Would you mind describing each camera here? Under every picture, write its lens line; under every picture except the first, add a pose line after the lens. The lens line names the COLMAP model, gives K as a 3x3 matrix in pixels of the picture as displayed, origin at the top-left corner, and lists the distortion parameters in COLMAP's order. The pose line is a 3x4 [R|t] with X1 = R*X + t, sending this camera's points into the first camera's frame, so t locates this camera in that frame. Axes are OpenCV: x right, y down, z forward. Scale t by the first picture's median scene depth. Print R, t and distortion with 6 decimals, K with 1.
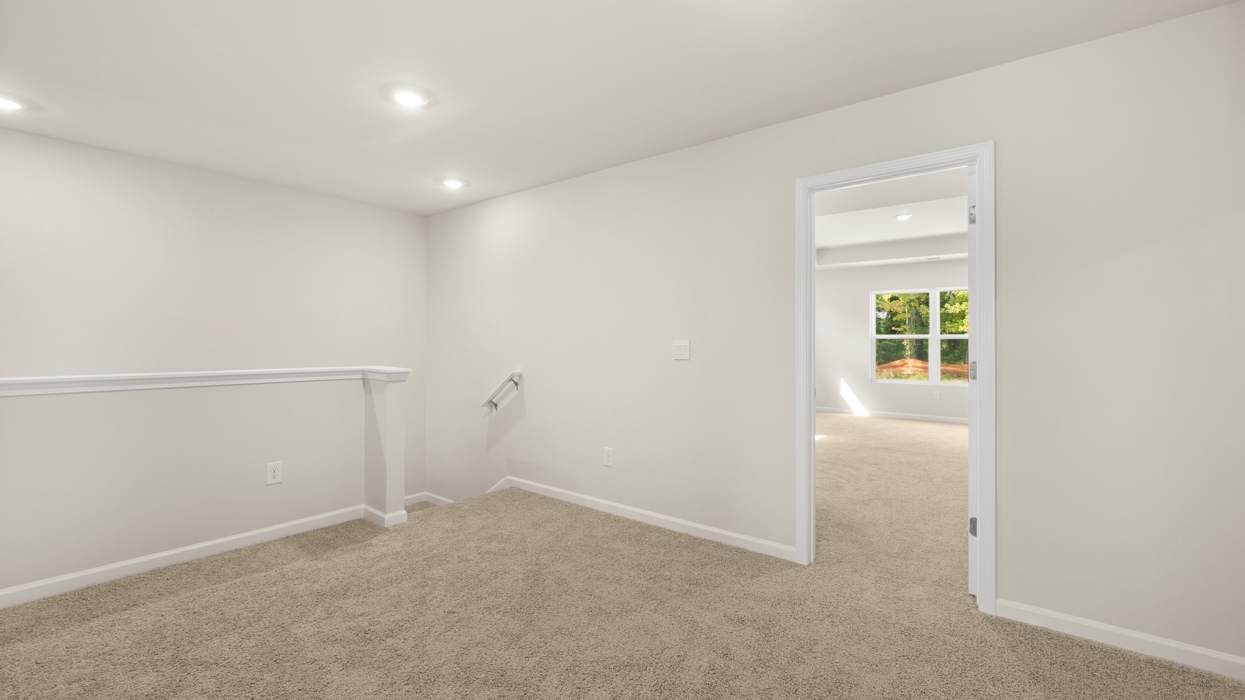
lens RADIAL K [[515.8, 0, 618.6], [0, 515.8, 352.4], [0, 0, 1]] dist [-0.003352, 0.000014]
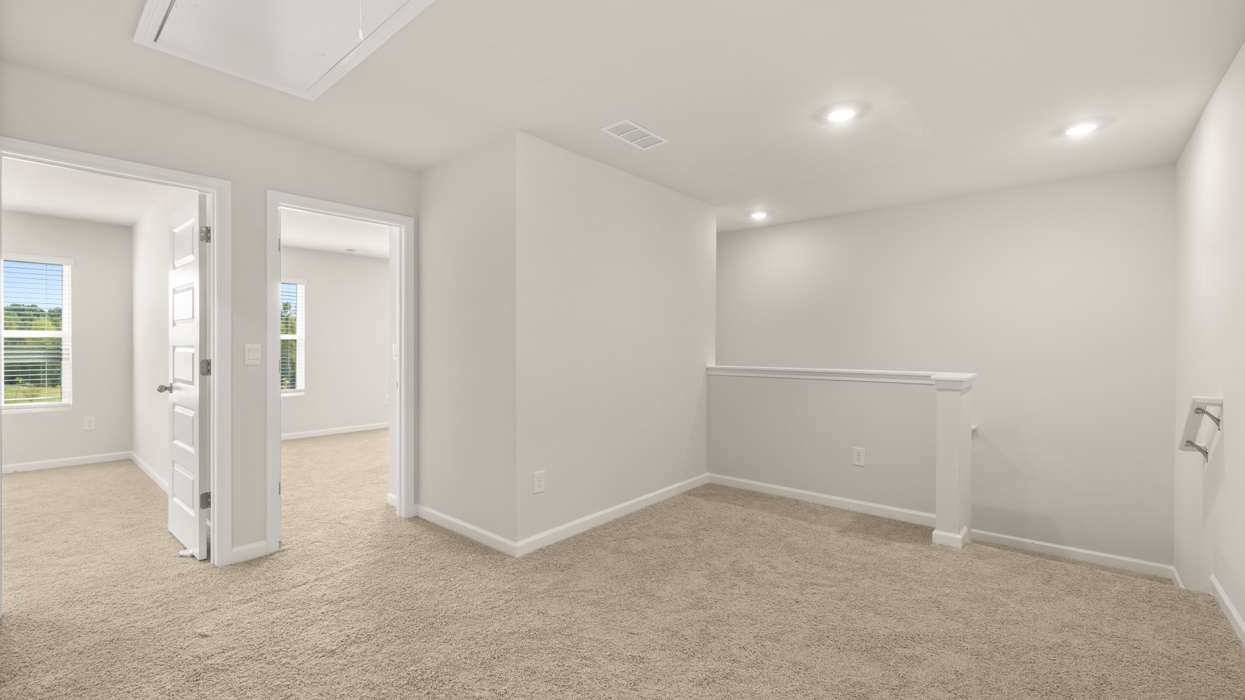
lens RADIAL K [[515.8, 0, 619.7], [0, 515.8, 345.2], [0, 0, 1]] dist [-0.003352, 0.000014]
pose [[-0.059828, -0.002805, -0.998205, 0.603515], [-0.003964, 0.999989, -0.002572, -0.025668], [0.998201, 0.003803, -0.059838, 0.527031]]
